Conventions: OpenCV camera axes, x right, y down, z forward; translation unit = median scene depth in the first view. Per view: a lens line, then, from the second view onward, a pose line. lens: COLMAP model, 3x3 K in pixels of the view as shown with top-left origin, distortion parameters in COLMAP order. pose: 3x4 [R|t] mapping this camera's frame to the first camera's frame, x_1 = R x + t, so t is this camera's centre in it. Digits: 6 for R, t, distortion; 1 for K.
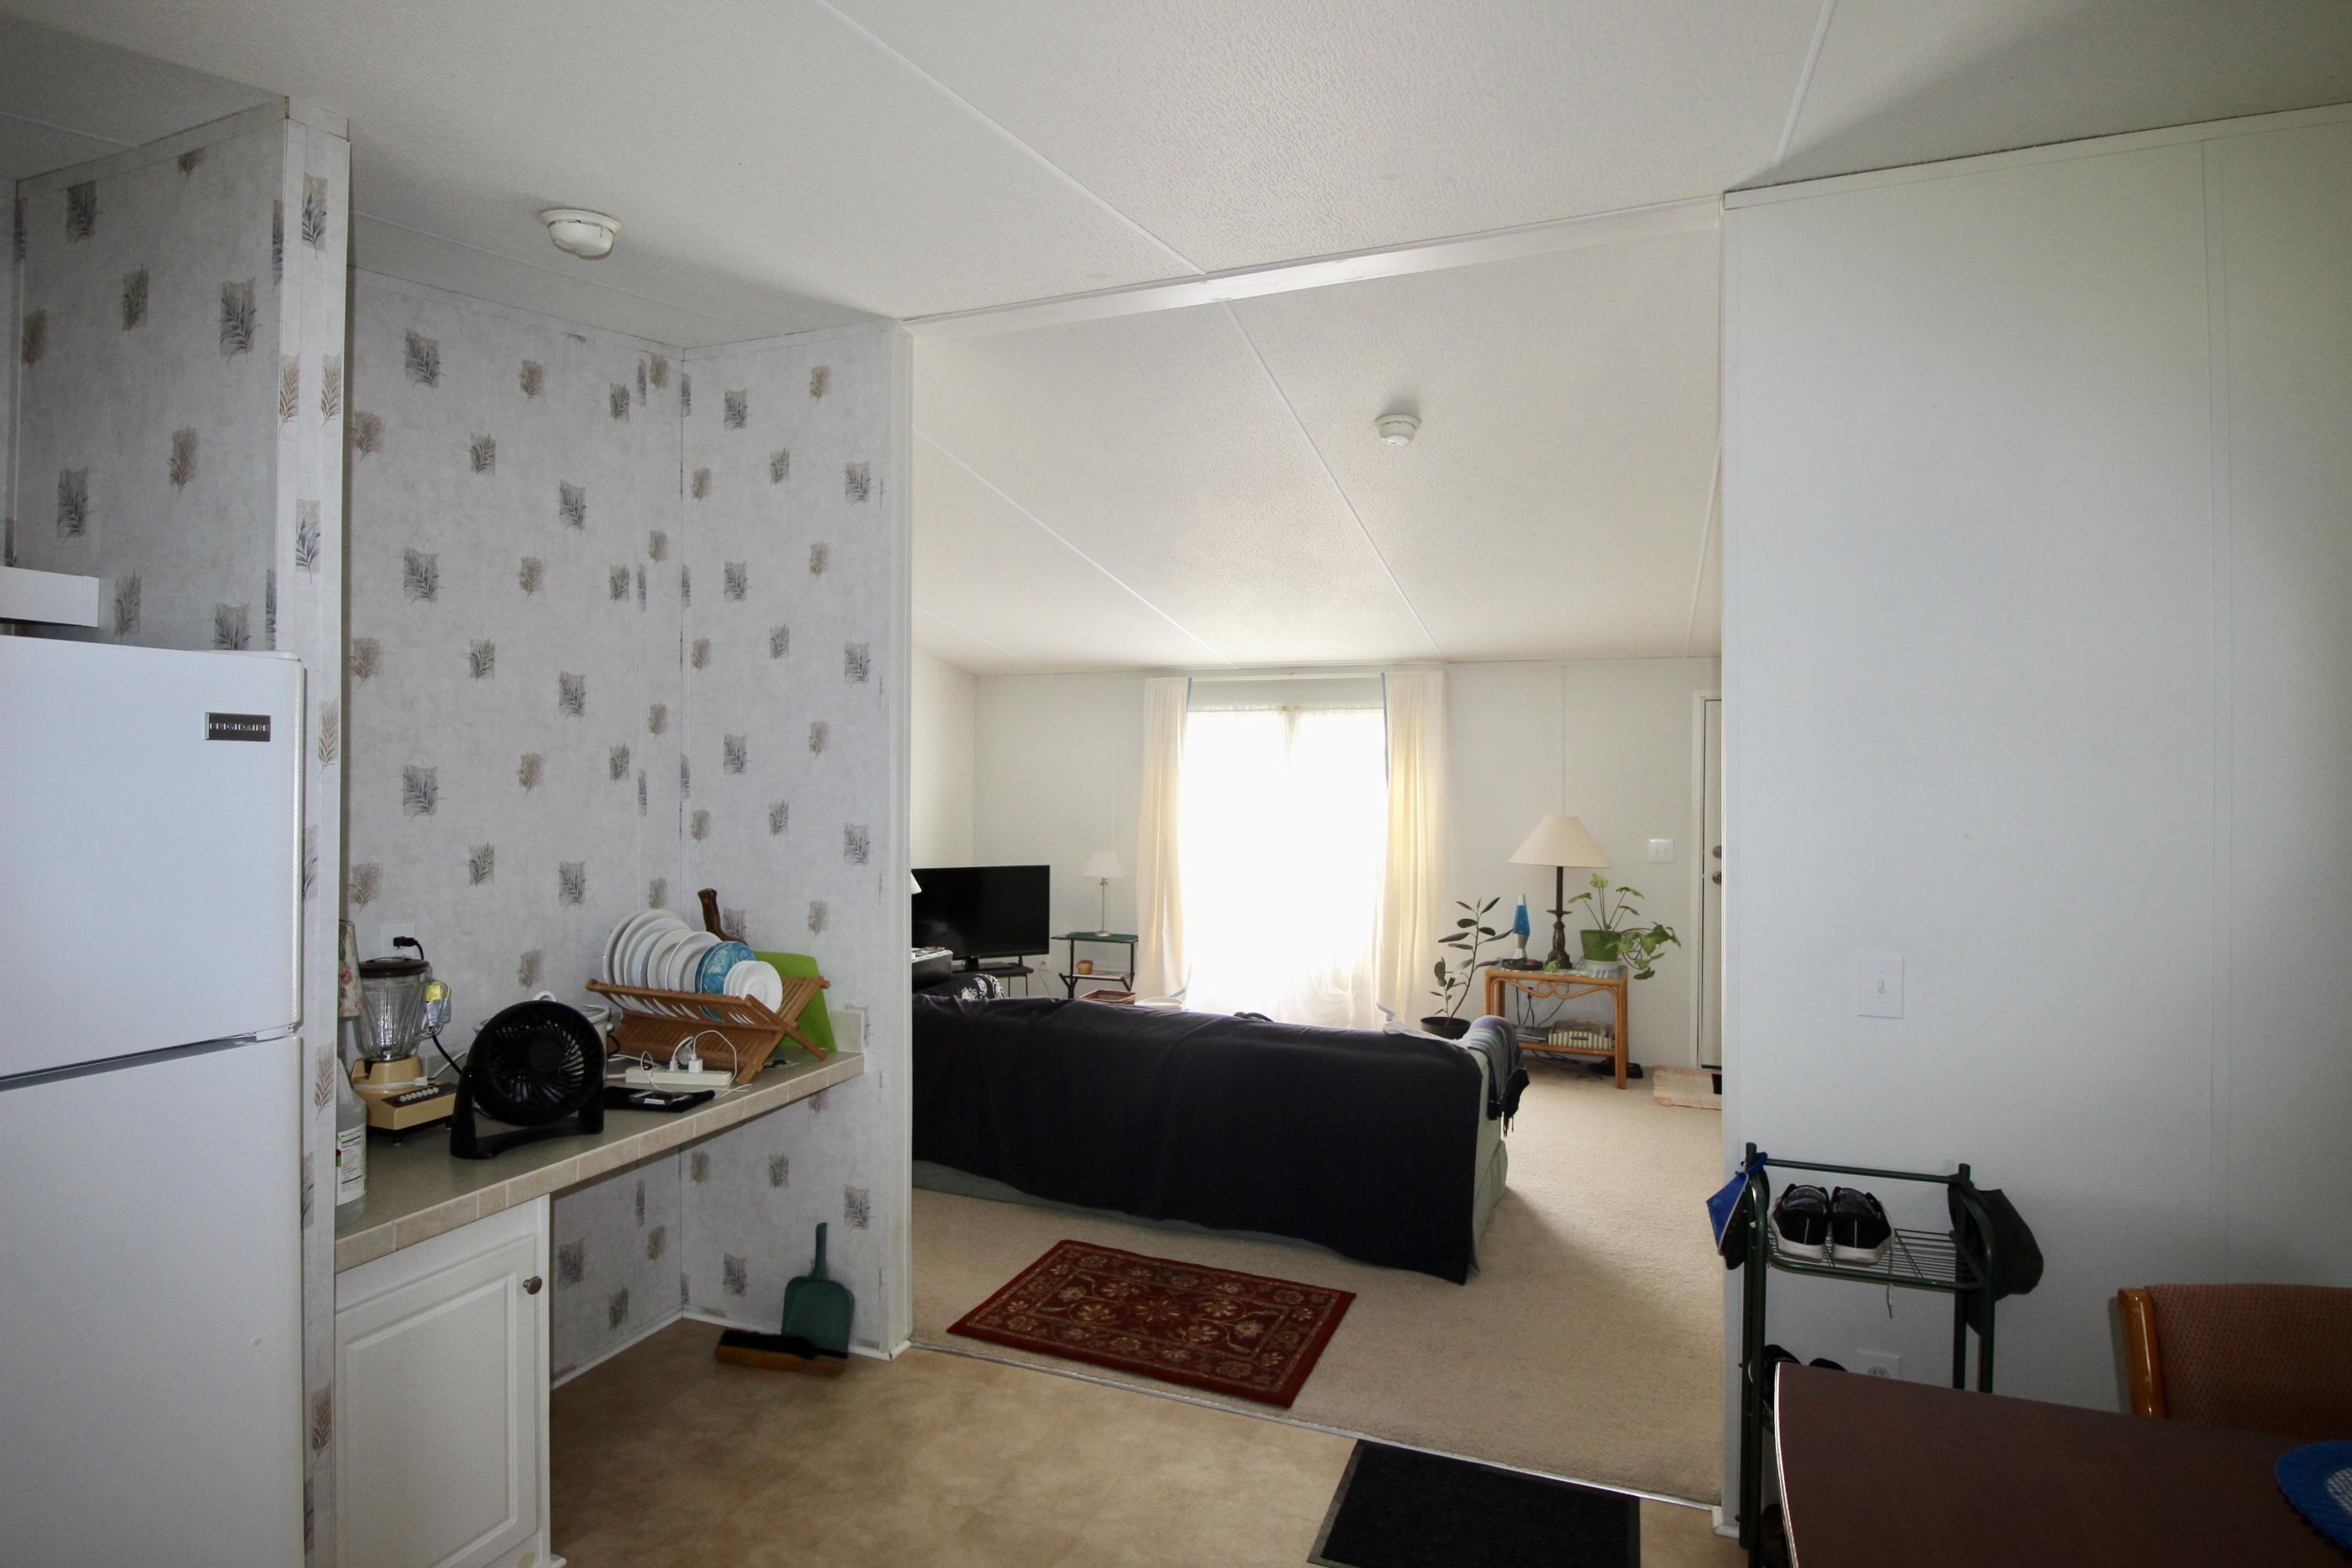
lens RADIAL K [[1182.3, 0, 1176.0], [0, 1182.3, 784.0], [0, 0, 1]] dist [0.000369, -0.001246]
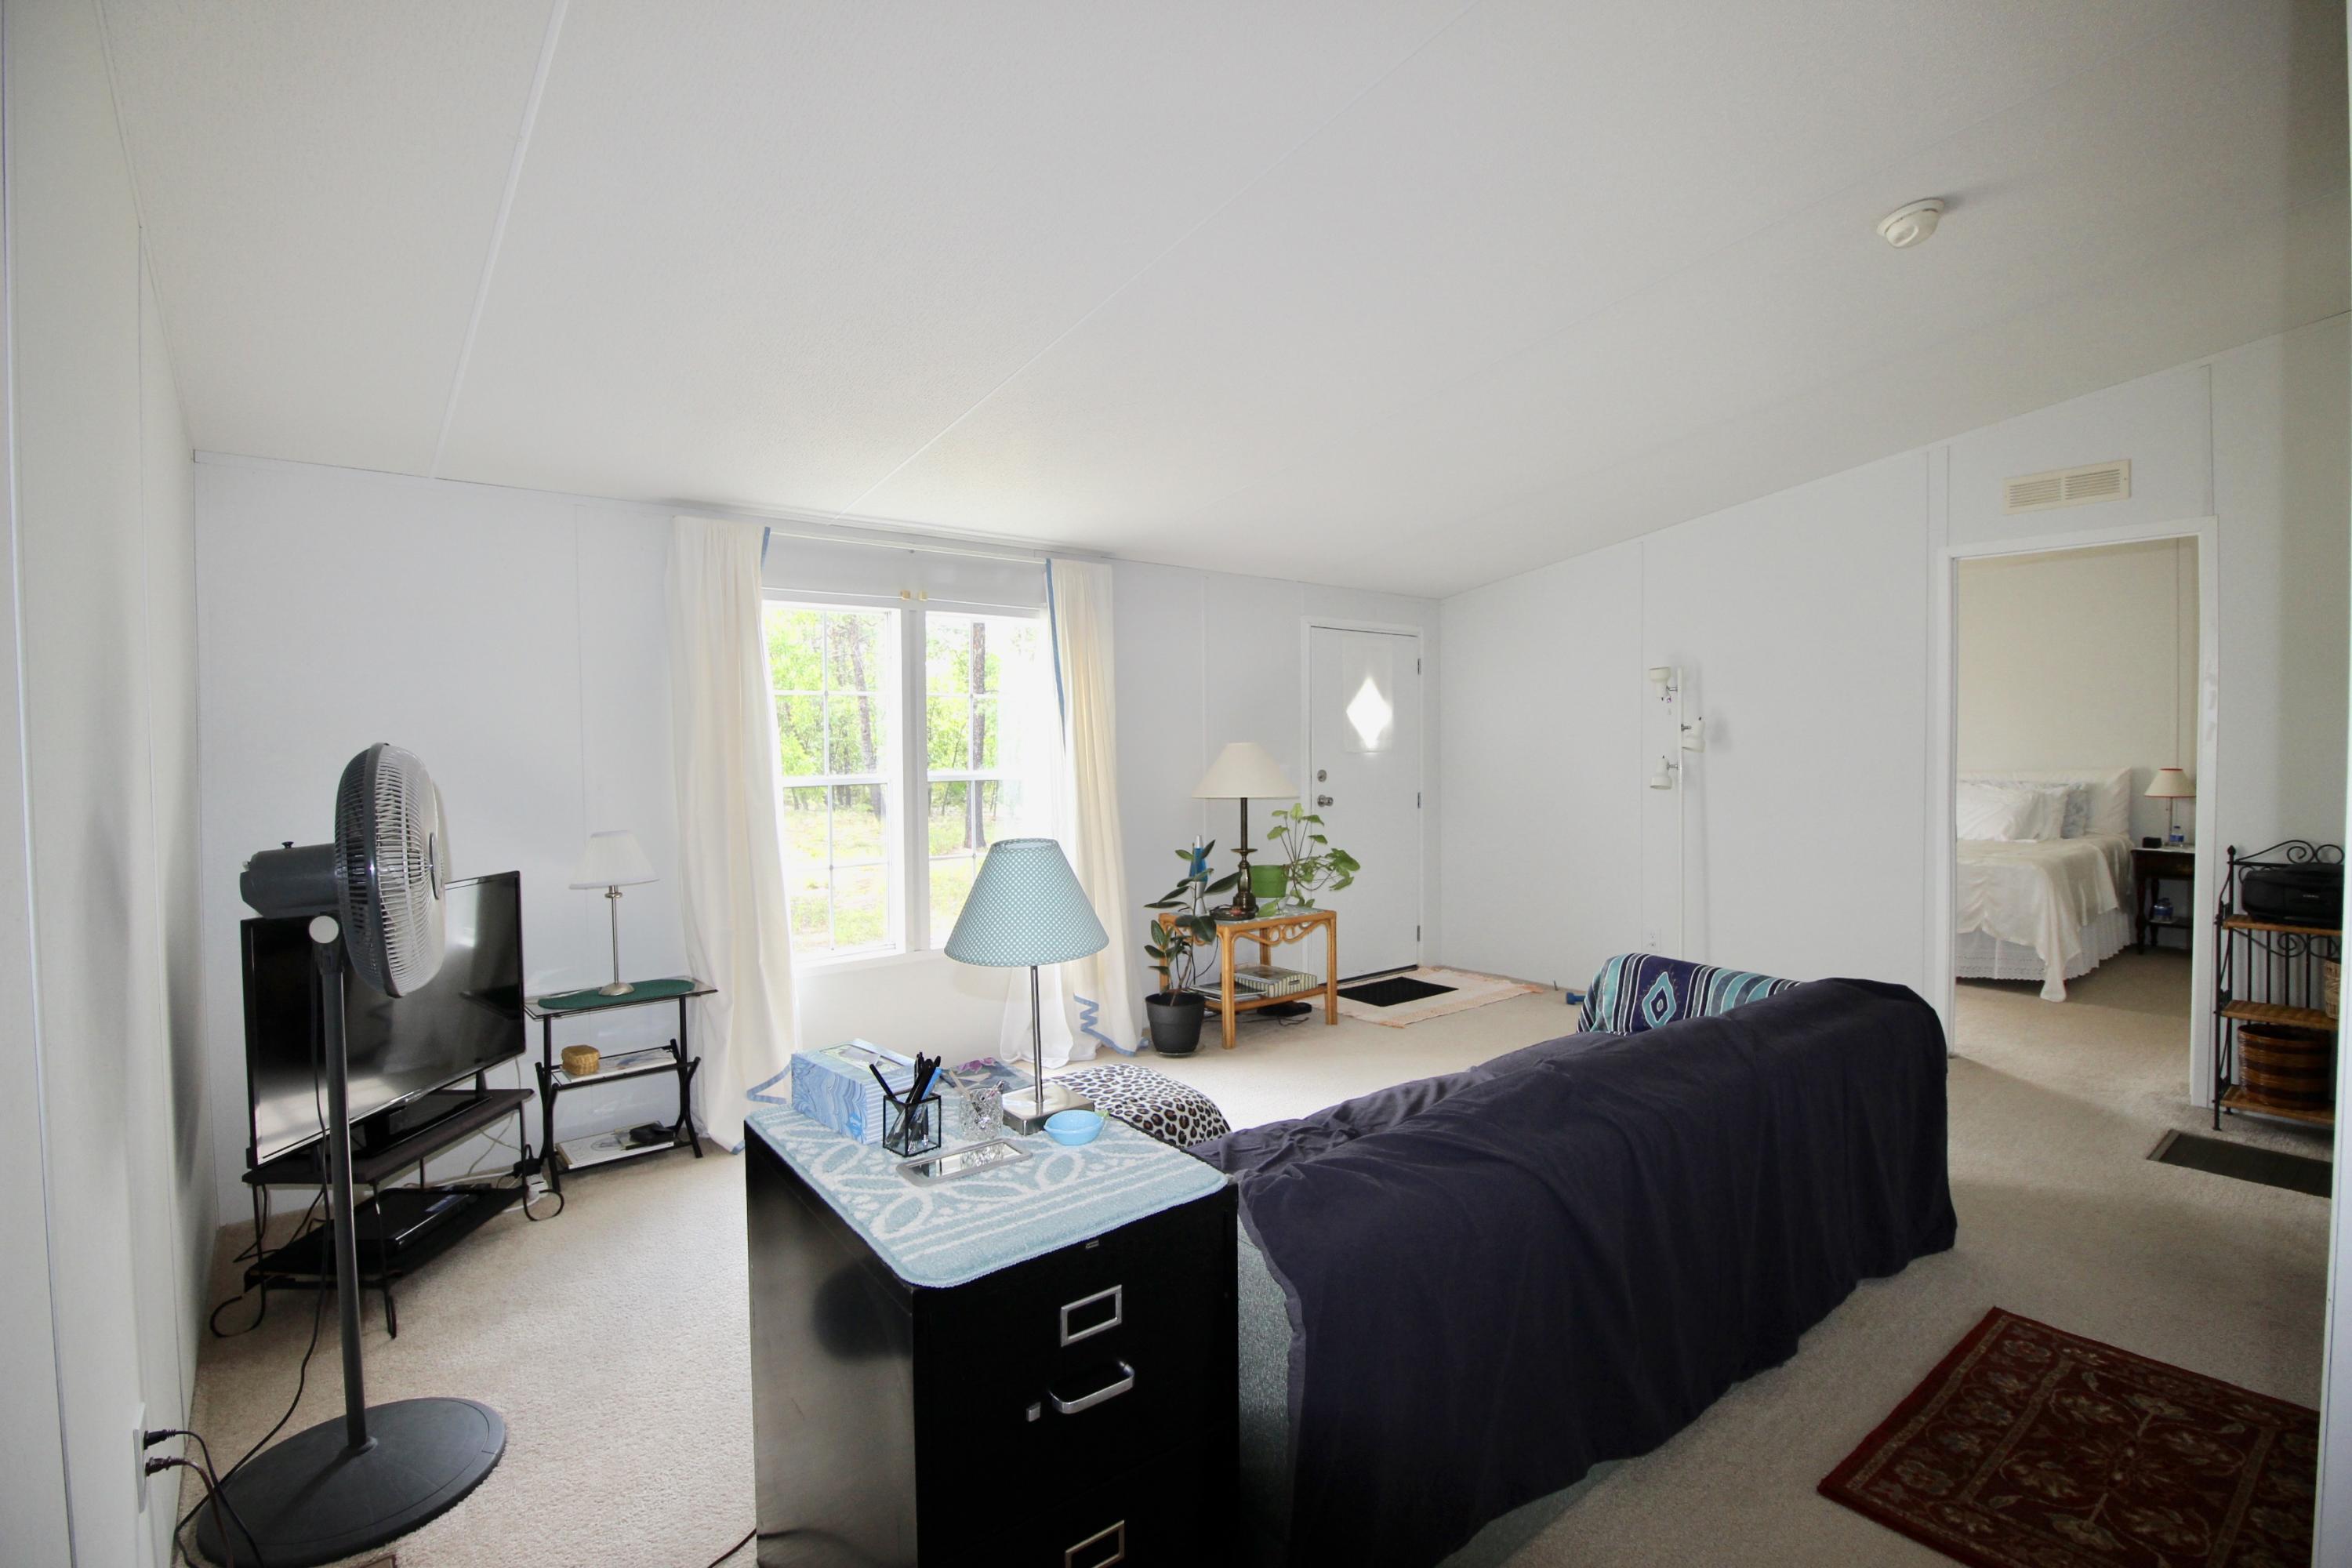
lens RADIAL K [[1037.6, 0, 1176.9], [0, 1037.6, 802.4], [0, 0, 1]] dist [-0.000944, -0.000439]
pose [[0.454726, -0.068326, 0.888007, -0.841845], [-0.005409, 0.996823, 0.079469, 0.010185], [-0.890615, -0.040940, 0.452911, 1.325196]]
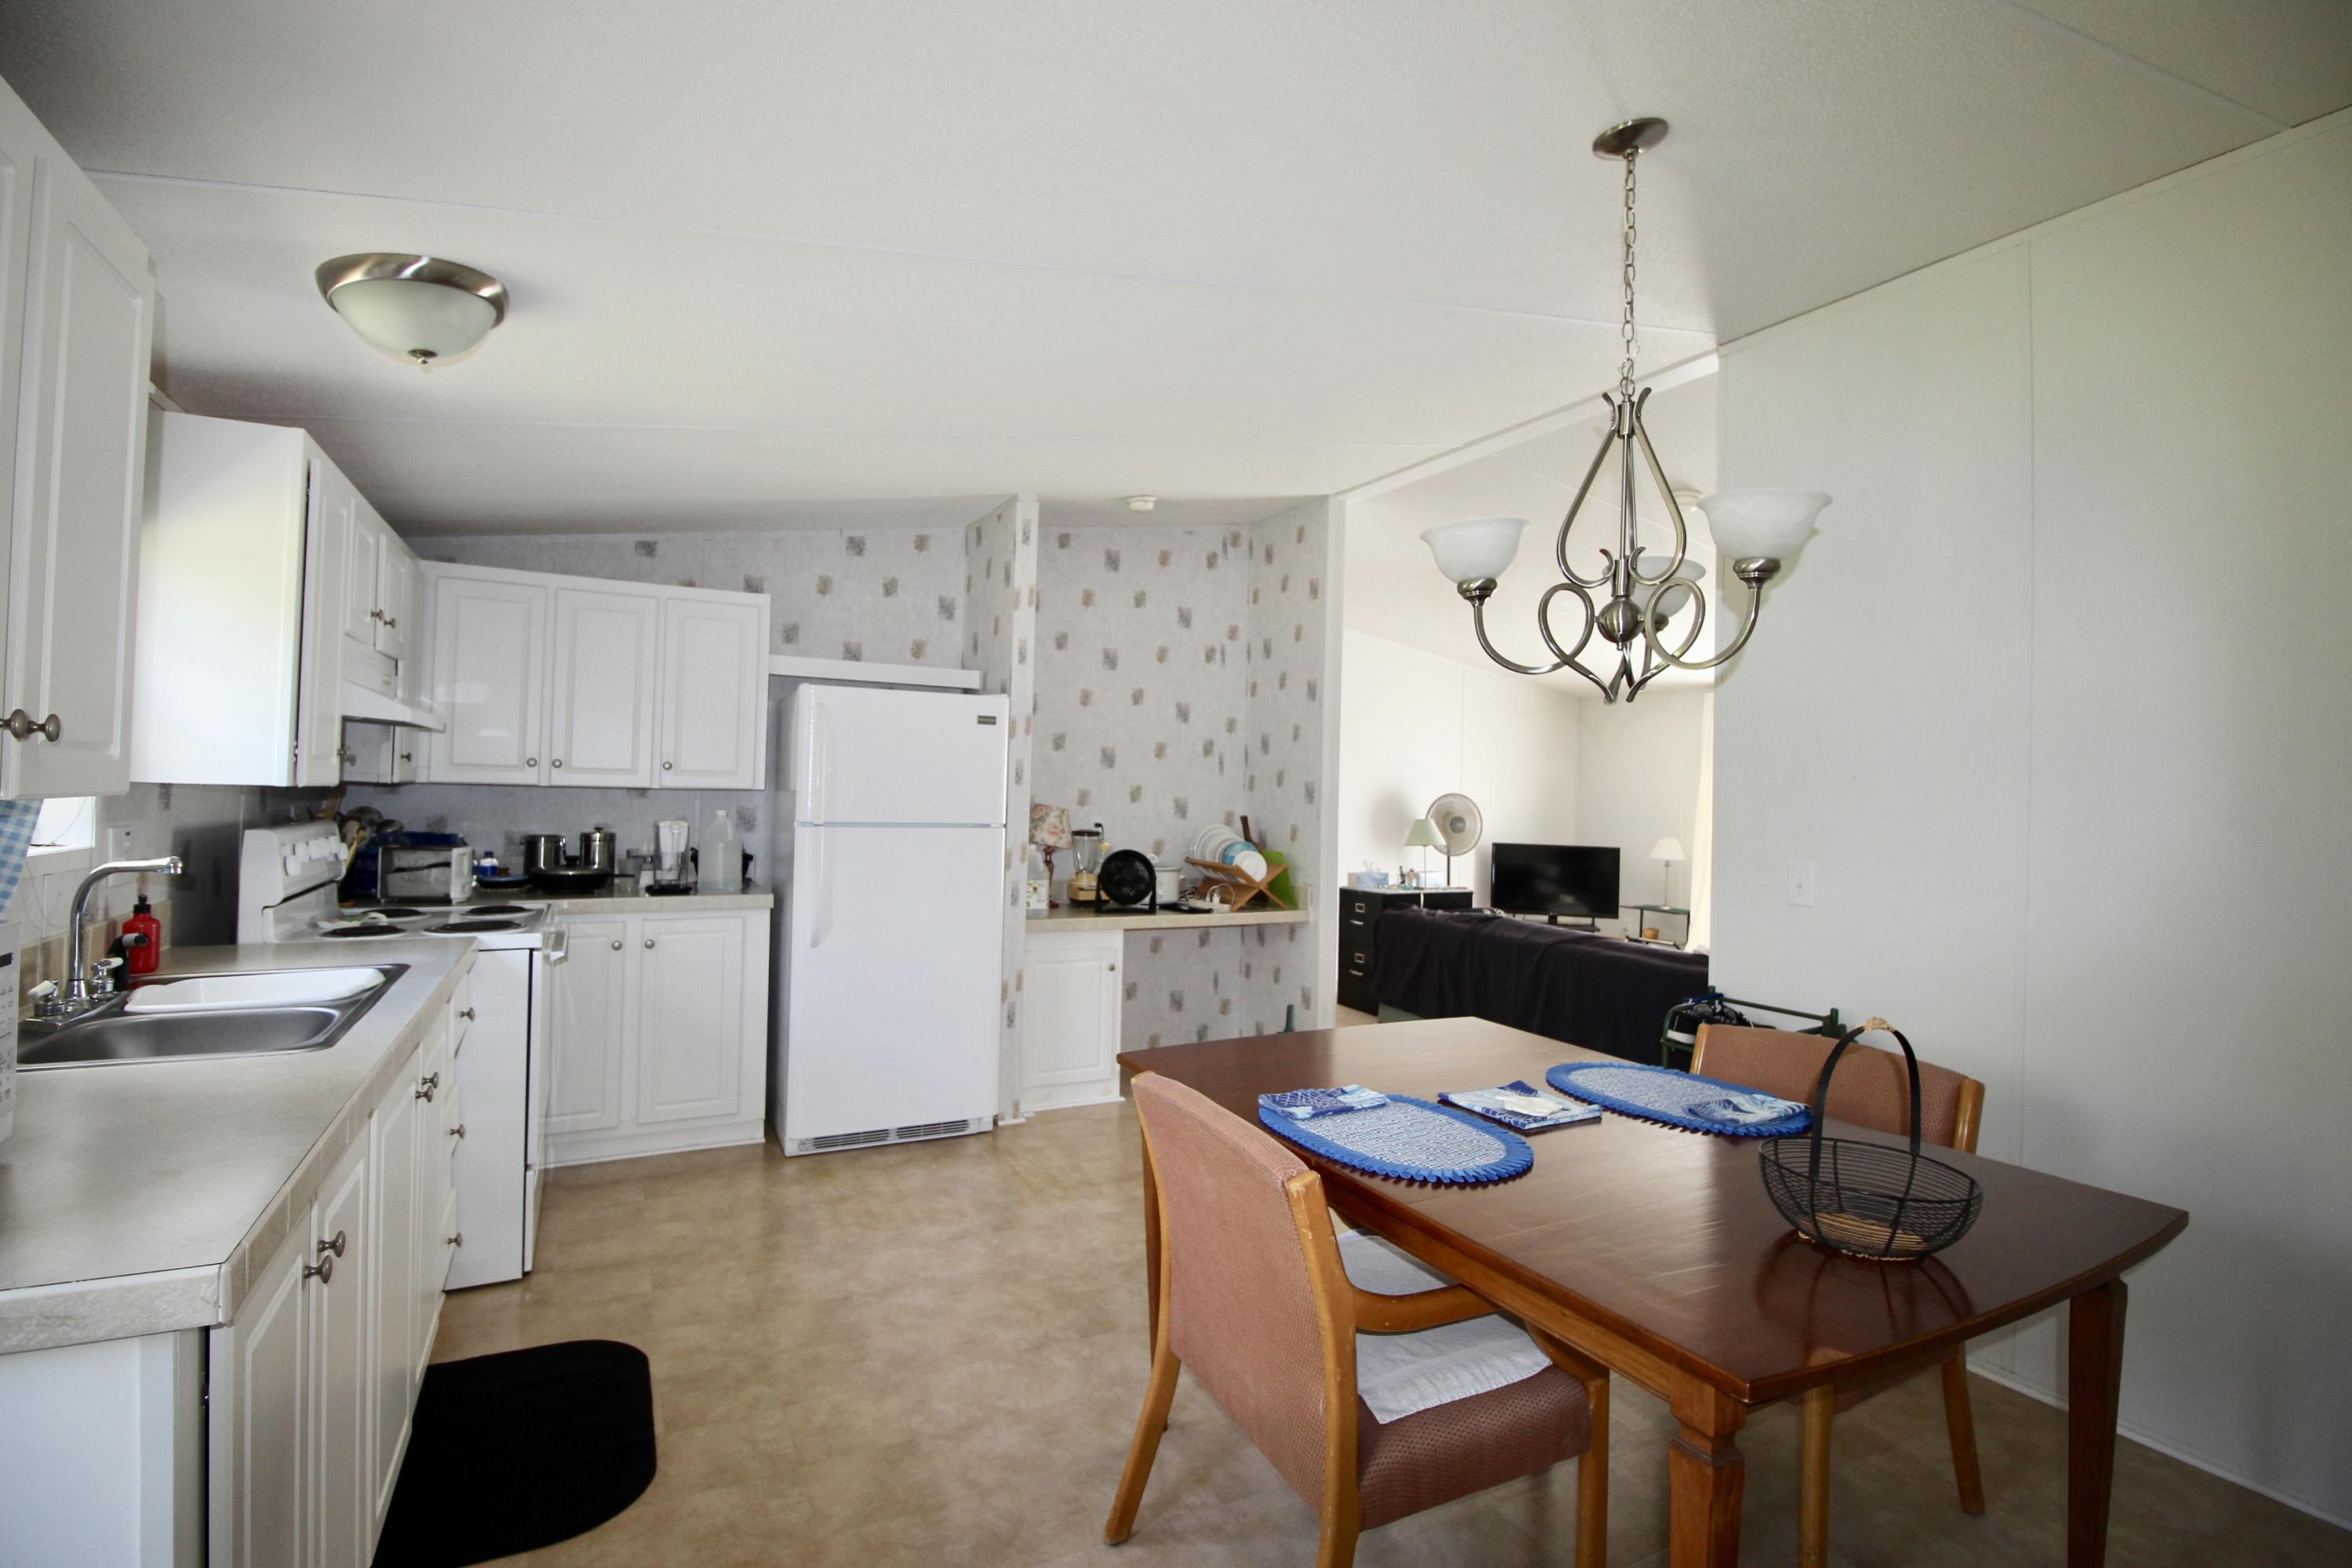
lens RADIAL K [[1037.6, 0, 1176.9], [0, 1037.6, 802.4], [0, 0, 1]] dist [-0.000944, -0.000439]
pose [[0.756237, 0.024913, -0.653823, 0.591150], [-0.026214, 0.999626, 0.007770, 0.058252], [0.653772, 0.011263, 0.756607, -0.305457]]
